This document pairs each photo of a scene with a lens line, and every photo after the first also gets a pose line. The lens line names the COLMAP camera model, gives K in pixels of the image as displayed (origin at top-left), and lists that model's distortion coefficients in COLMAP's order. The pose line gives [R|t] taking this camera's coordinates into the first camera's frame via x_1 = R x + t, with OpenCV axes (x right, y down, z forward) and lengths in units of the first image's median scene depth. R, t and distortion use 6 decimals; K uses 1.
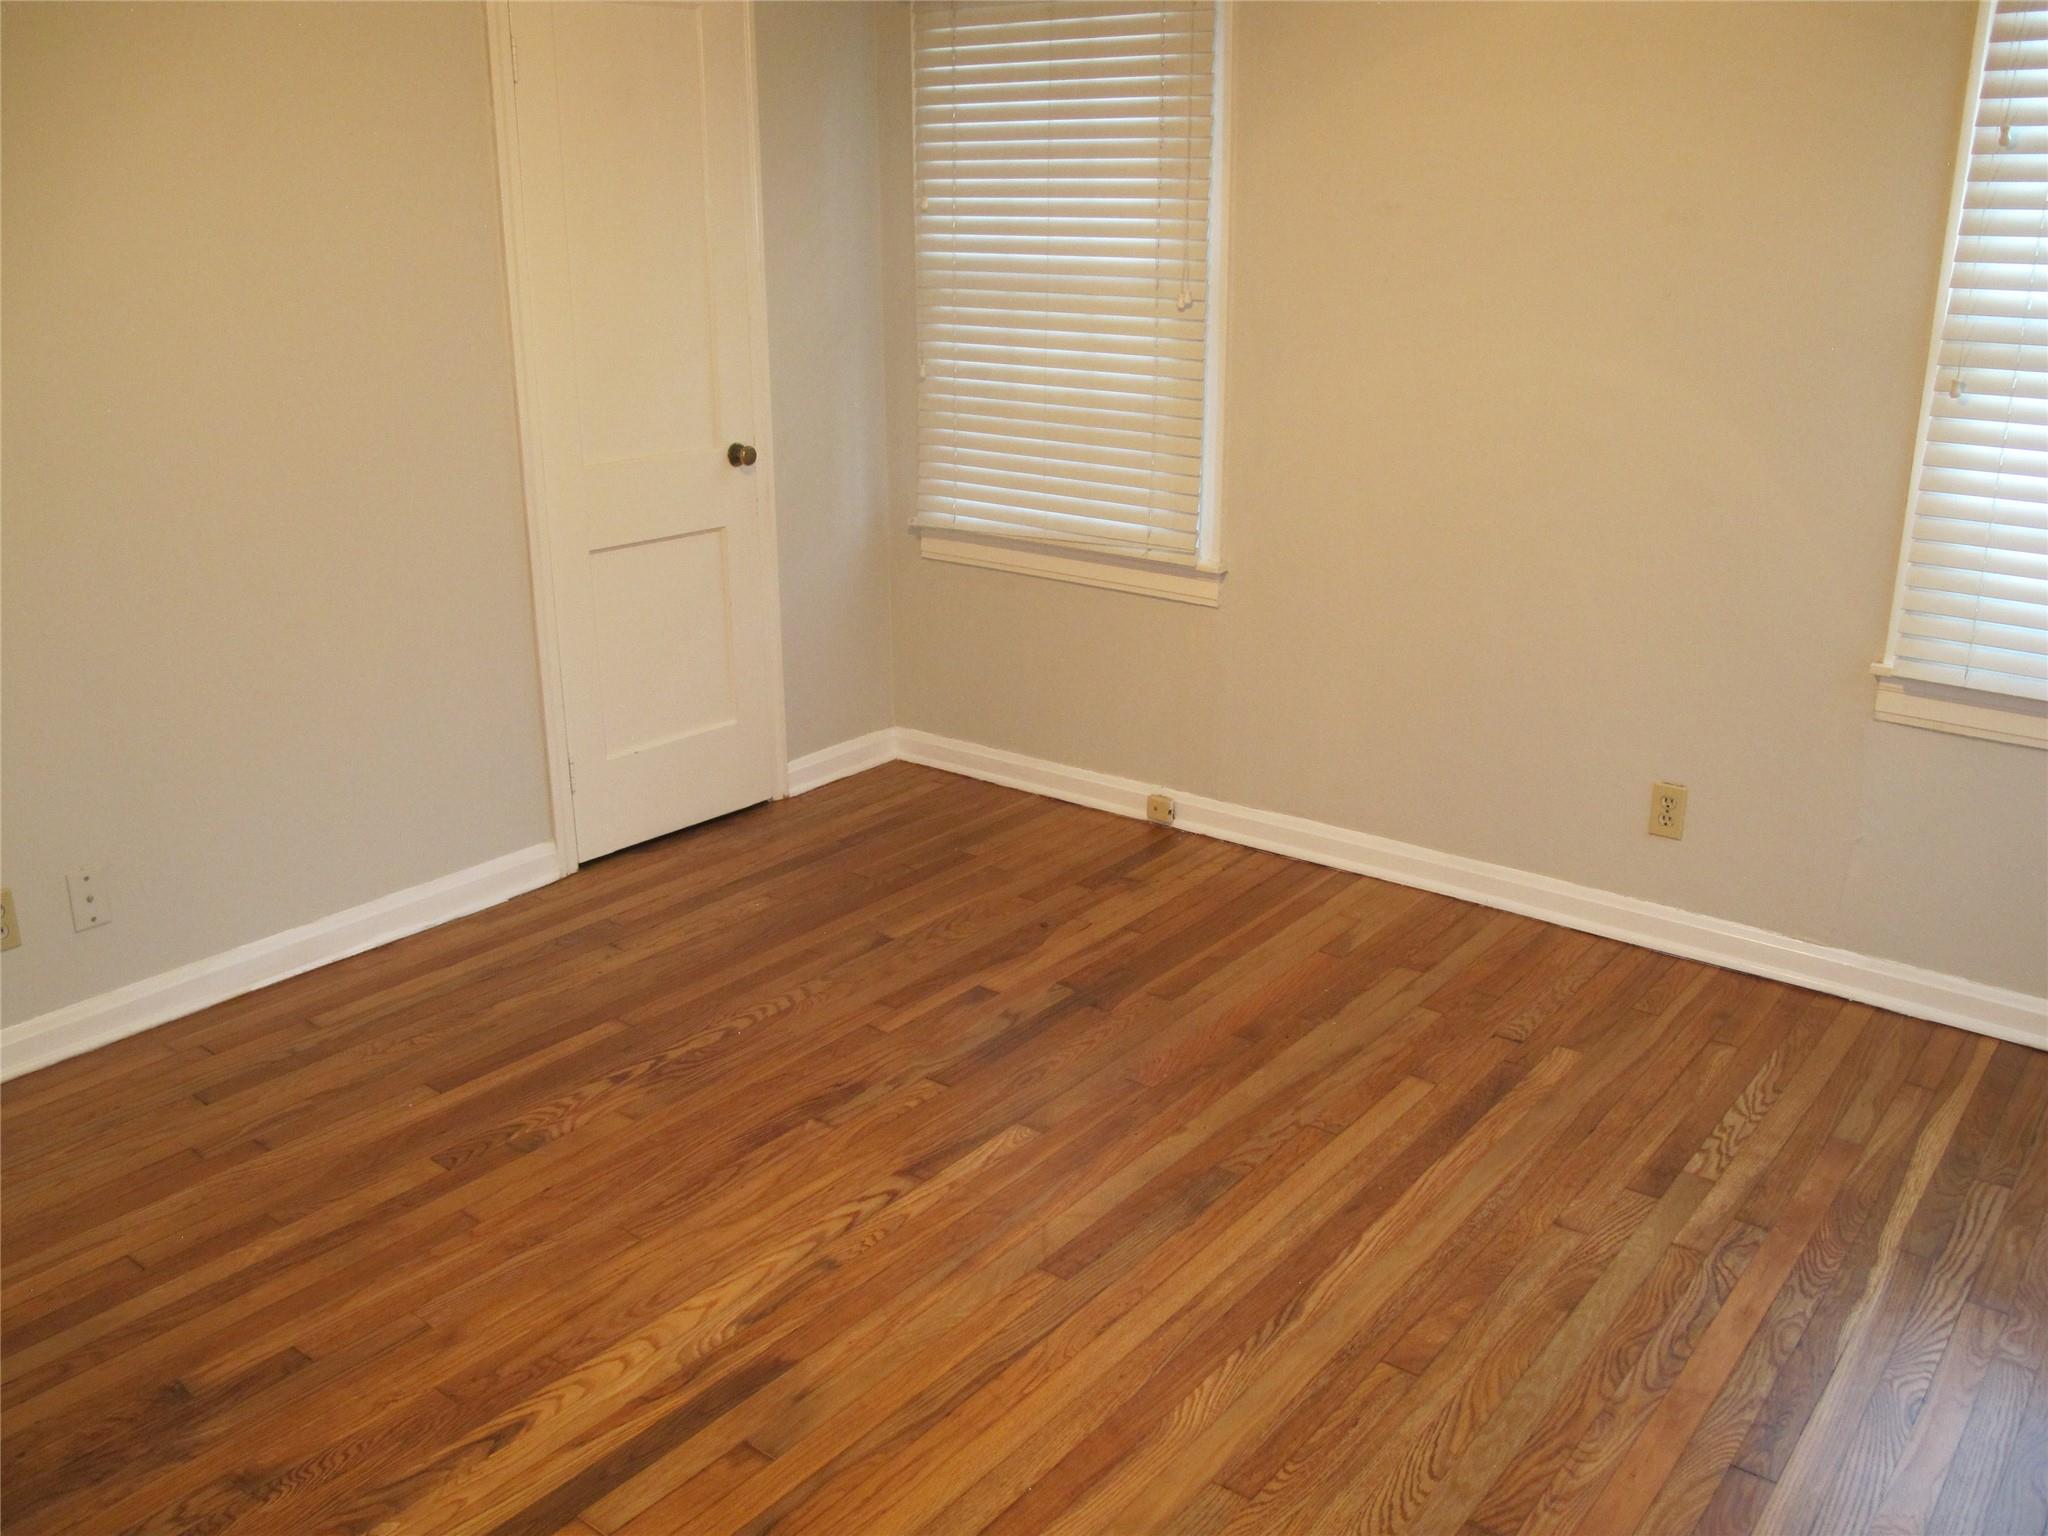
lens RADIAL K [[1721.7, 0, 1024.0], [0, 1721.7, 768.0], [0, 0, 1]] dist [-0.065420, 0.005801]
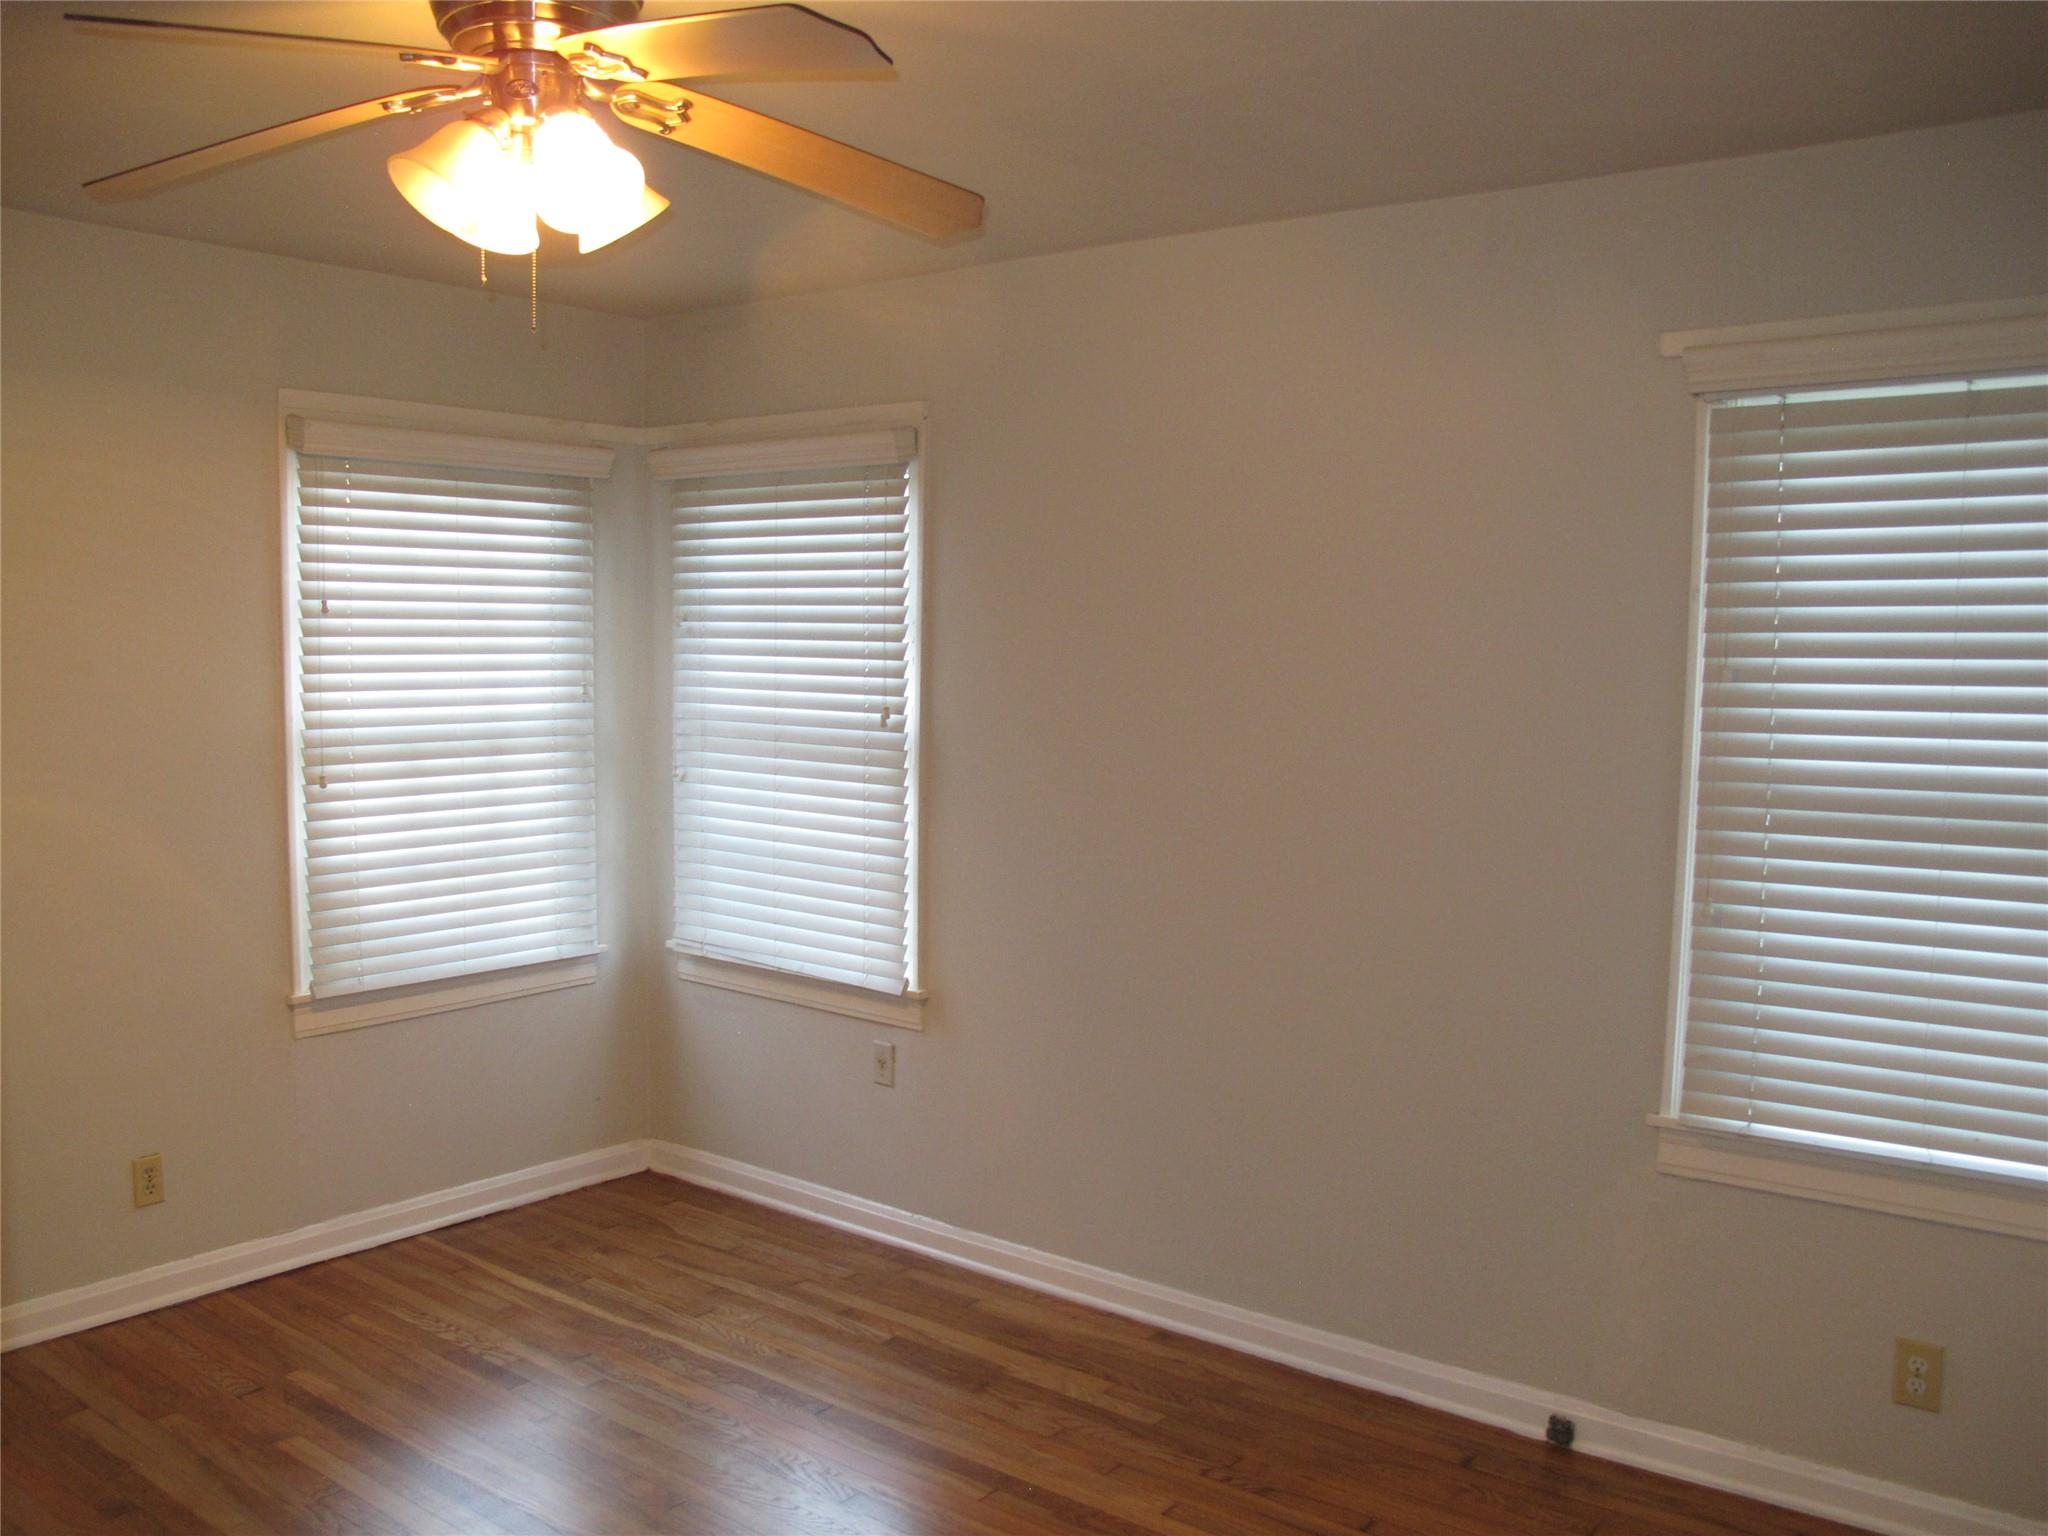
lens RADIAL K [[1721.7, 0, 1024.0], [0, 1721.7, 768.0], [0, 0, 1]] dist [-0.065420, 0.005801]
pose [[0.034691, -0.095582, 0.994817, -0.761043], [0.305930, 0.948647, 0.080477, -0.163264], [-0.951422, 0.301552, 0.062151, 0.344114]]
